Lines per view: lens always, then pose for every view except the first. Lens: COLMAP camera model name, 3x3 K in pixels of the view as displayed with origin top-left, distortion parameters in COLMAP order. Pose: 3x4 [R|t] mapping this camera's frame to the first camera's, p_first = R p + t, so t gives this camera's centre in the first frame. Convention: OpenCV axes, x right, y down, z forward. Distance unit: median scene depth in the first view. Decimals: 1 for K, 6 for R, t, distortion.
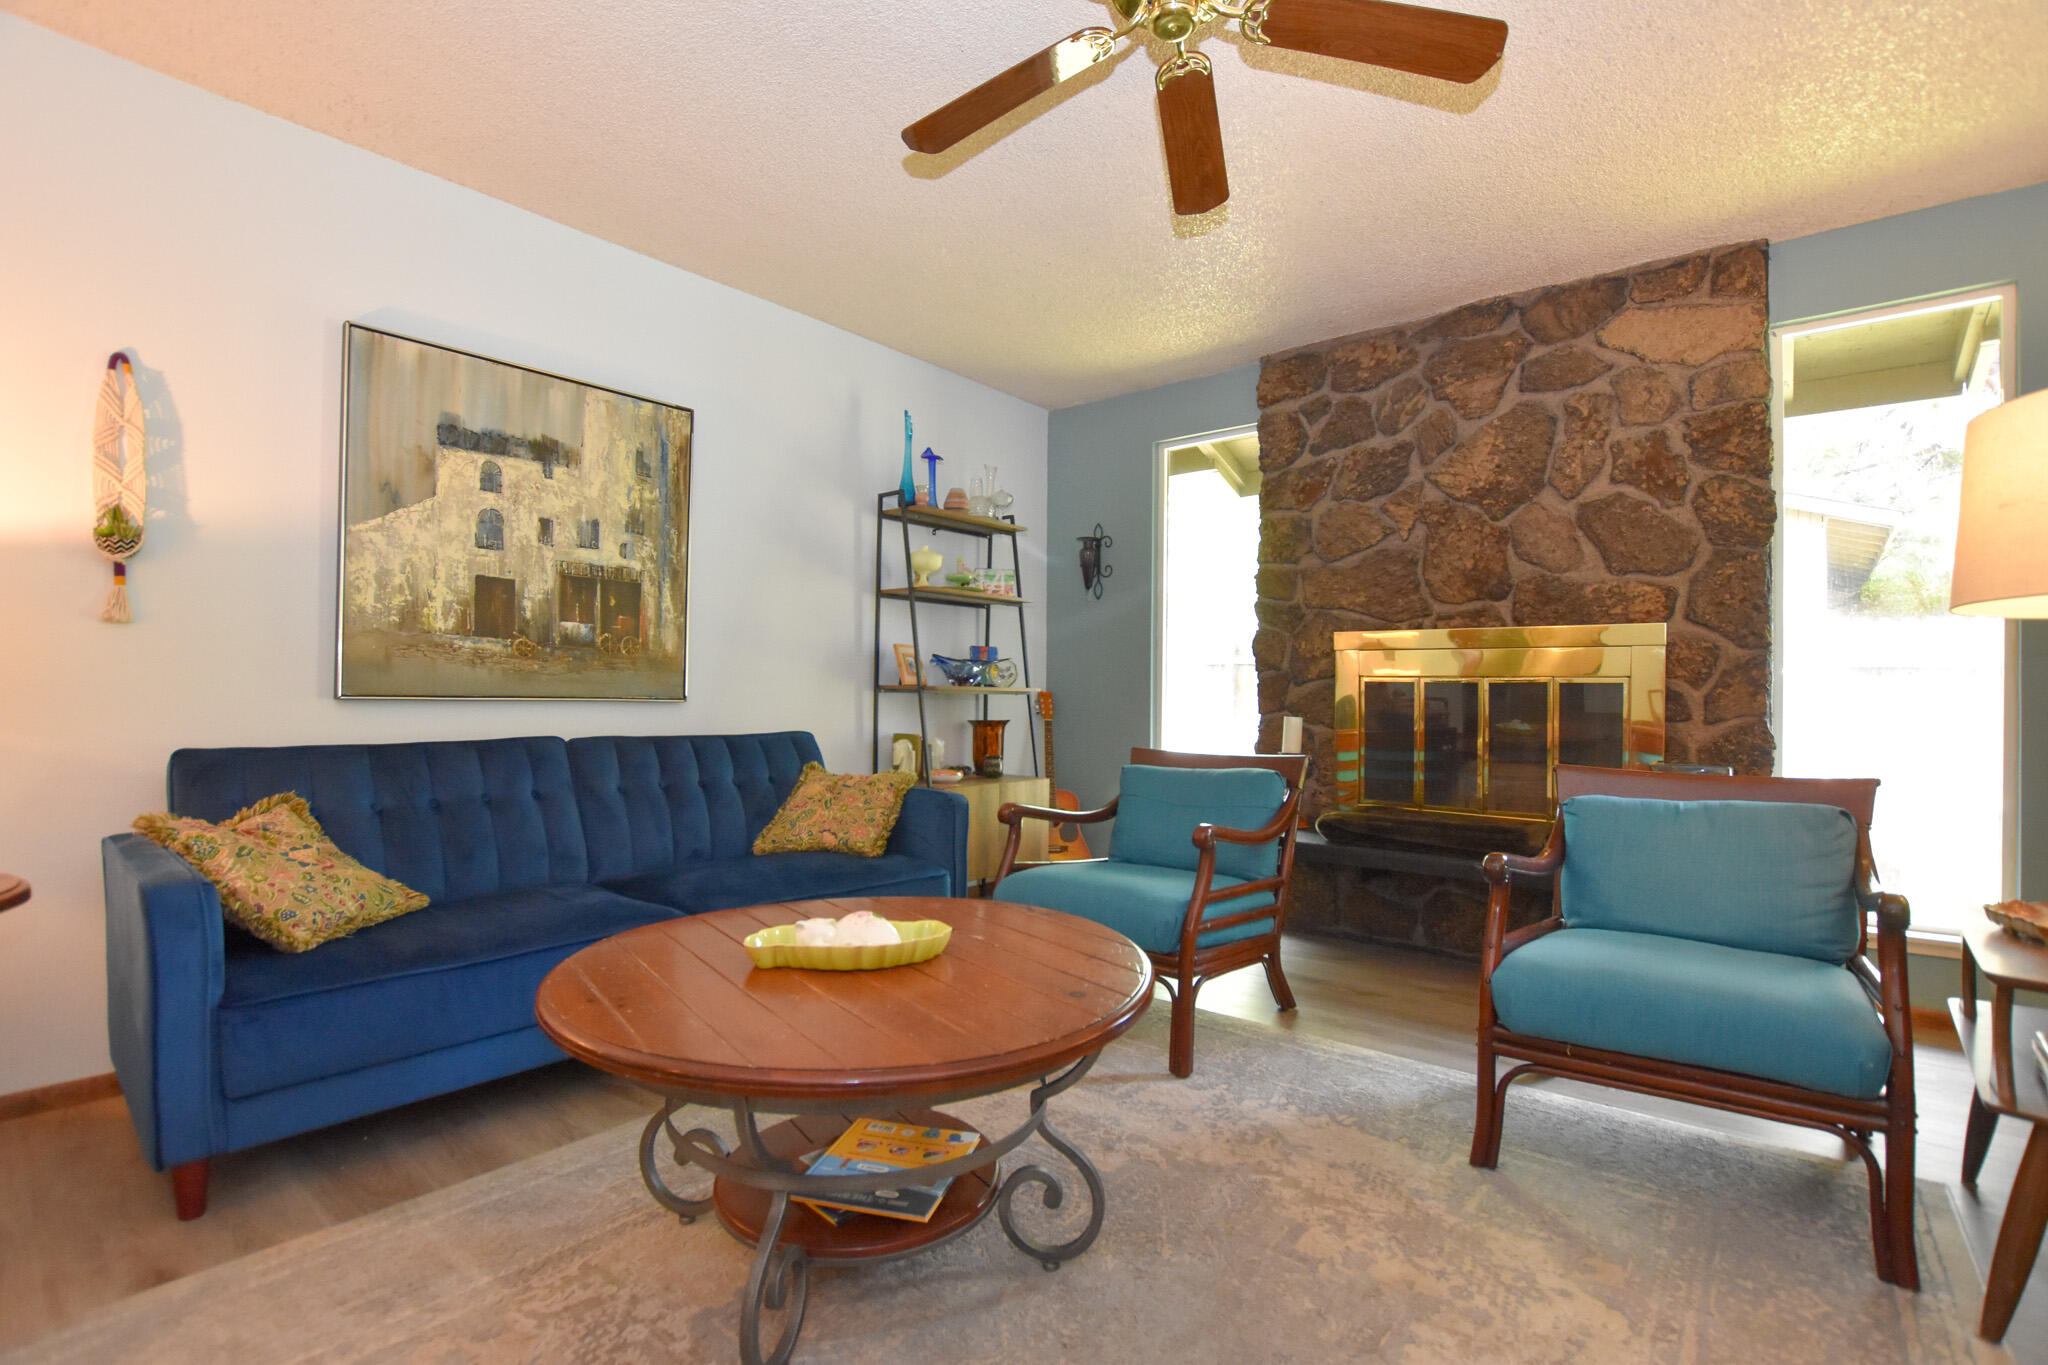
lens RADIAL K [[929.9, 0, 1017.9], [0, 929.9, 695.0], [0, 0, 1]] dist [-0.025045, 0.000967]
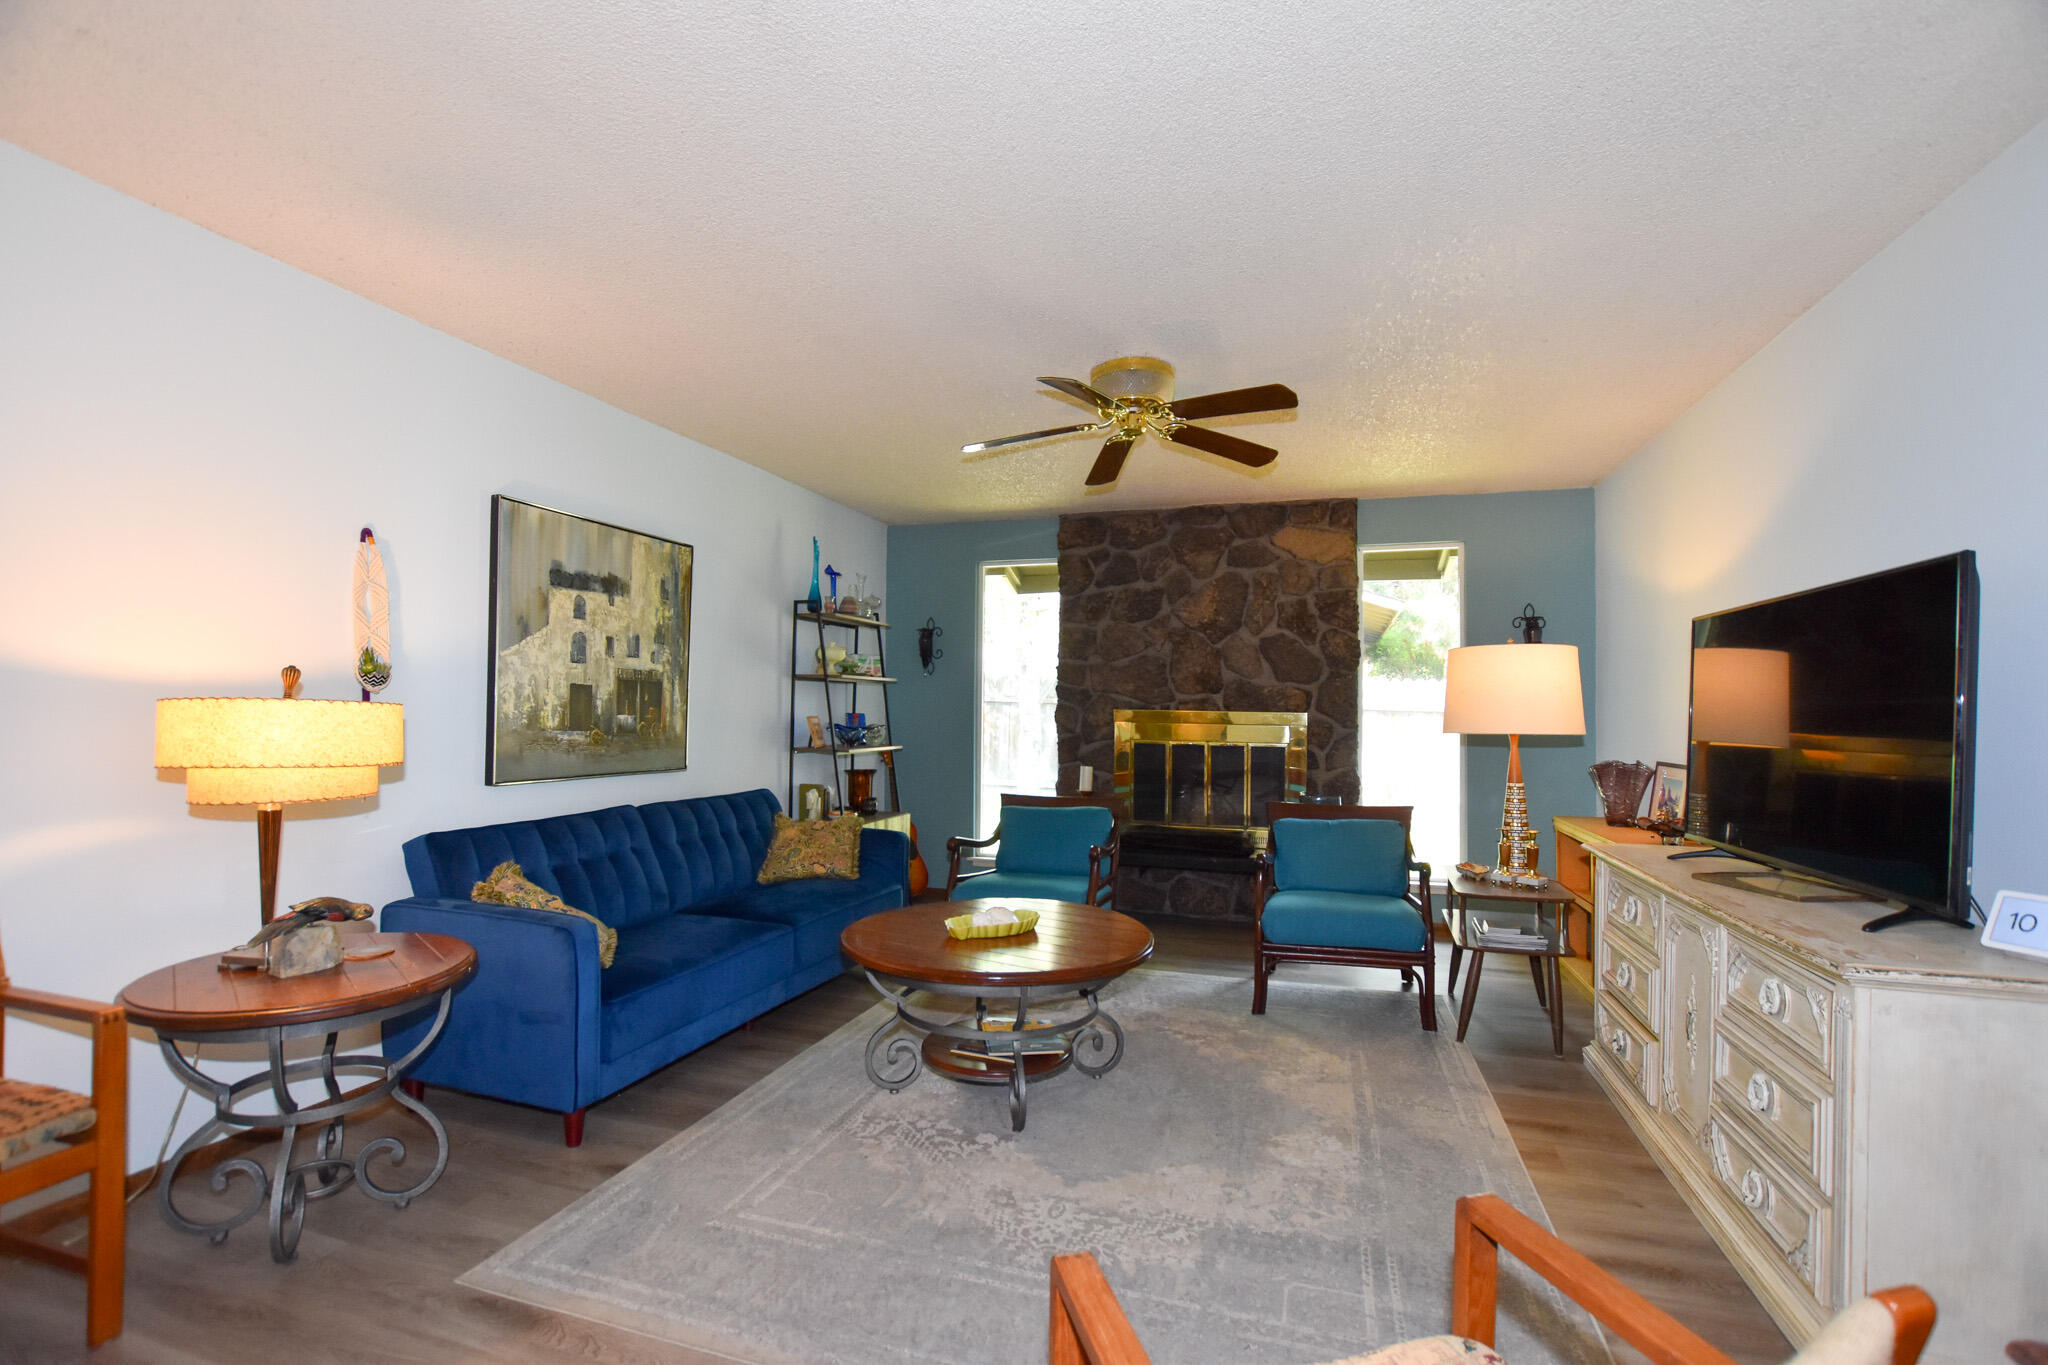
lens RADIAL K [[911.2, 0, 1016.5], [0, 911.2, 697.1], [0, 0, 1]] dist [-0.031598, 0.003395]
pose [[0.928732, 0.004391, 0.370725, -0.409174], [-0.000597, 0.999946, -0.010347, -0.084258], [-0.370751, 0.009388, 0.928685, -0.360534]]
